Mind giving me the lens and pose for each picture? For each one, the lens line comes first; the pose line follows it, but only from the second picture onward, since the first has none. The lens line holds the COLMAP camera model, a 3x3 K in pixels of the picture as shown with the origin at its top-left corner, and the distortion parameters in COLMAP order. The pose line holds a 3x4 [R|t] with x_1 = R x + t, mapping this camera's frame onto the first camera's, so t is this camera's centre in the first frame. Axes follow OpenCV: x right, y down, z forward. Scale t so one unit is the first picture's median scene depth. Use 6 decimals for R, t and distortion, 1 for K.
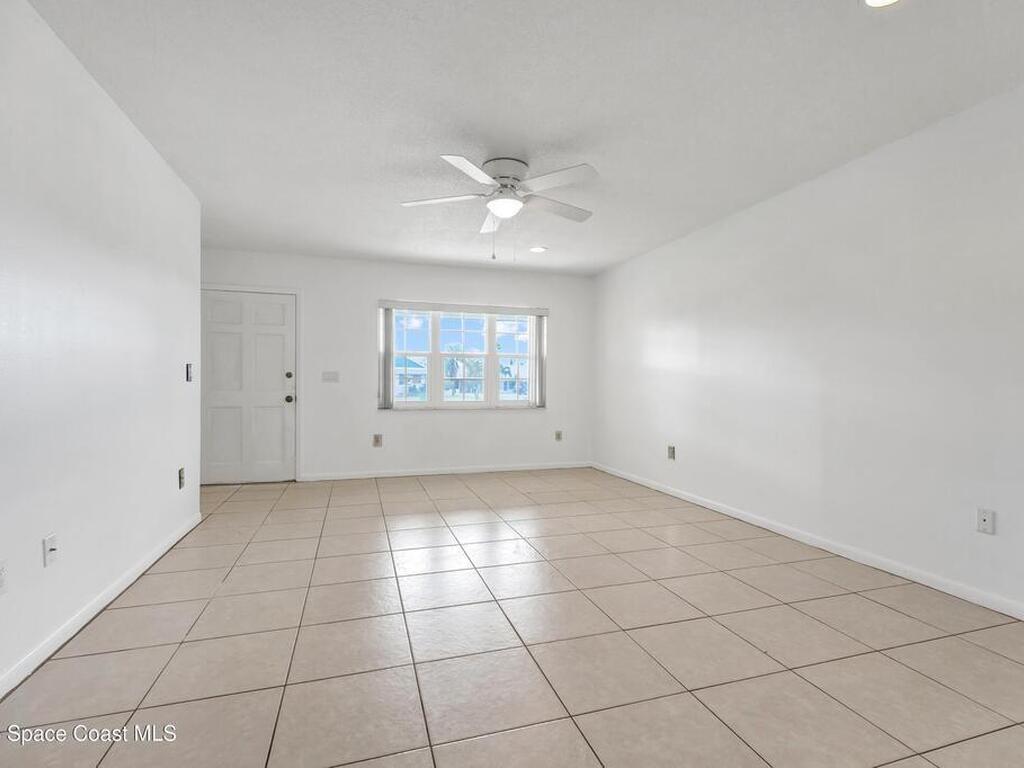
lens RADIAL K [[476.8, 0, 516.5], [0, 476.8, 387.4], [0, 0, 1]] dist [-0.001342, -0.000182]
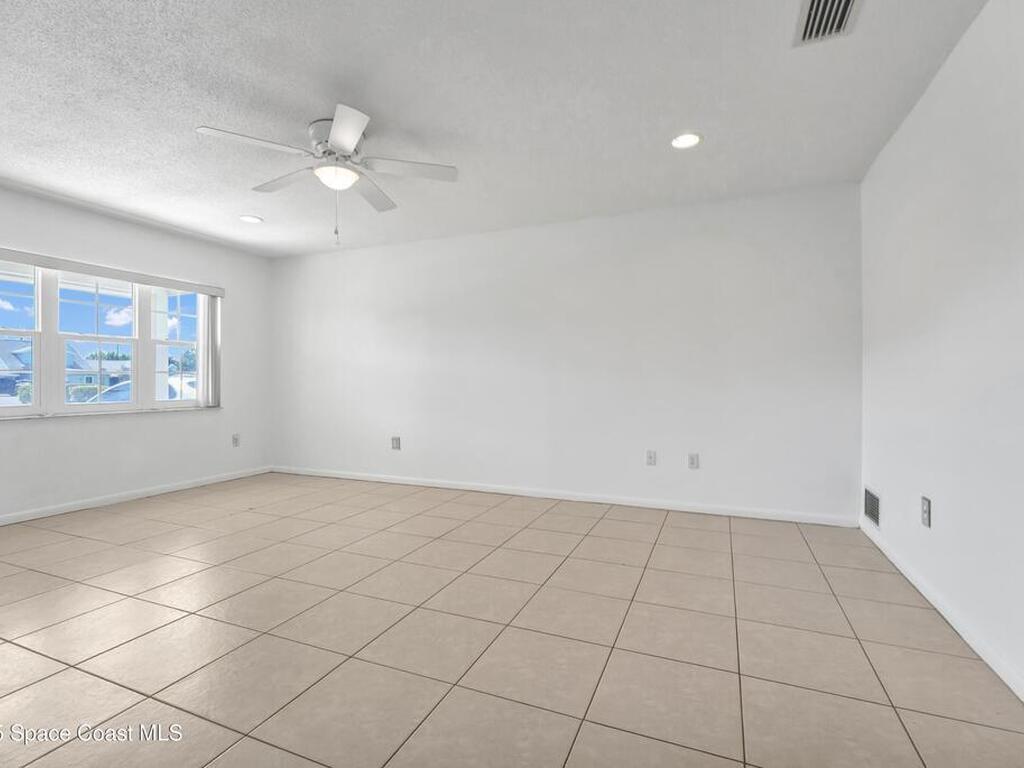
lens RADIAL K [[481.4, 0, 487.6], [0, 481.4, 382.5], [0, 0, 1]] dist [0.000630, 0.000109]
pose [[0.673601, -0.007287, 0.739059, -0.265281], [0.008085, 0.999964, 0.002490, 0.000322], [-0.739051, 0.004298, 0.673636, 0.104348]]
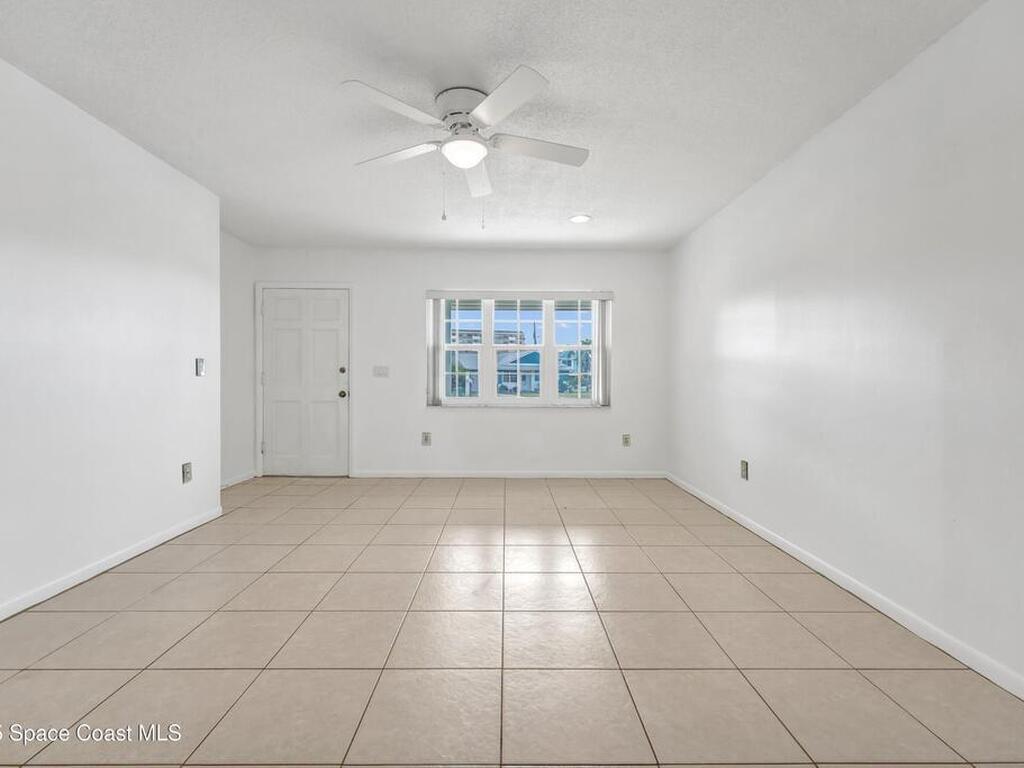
lens RADIAL K [[475.7, 0, 524.3], [0, 475.7, 387.7], [0, 0, 1]] dist [0.000213, -0.000409]
pose [[0.963049, 0.006038, -0.269259, 0.154964], [-0.003659, 0.999950, 0.009336, 0.000056], [0.269302, -0.008006, 0.963023, 0.145791]]
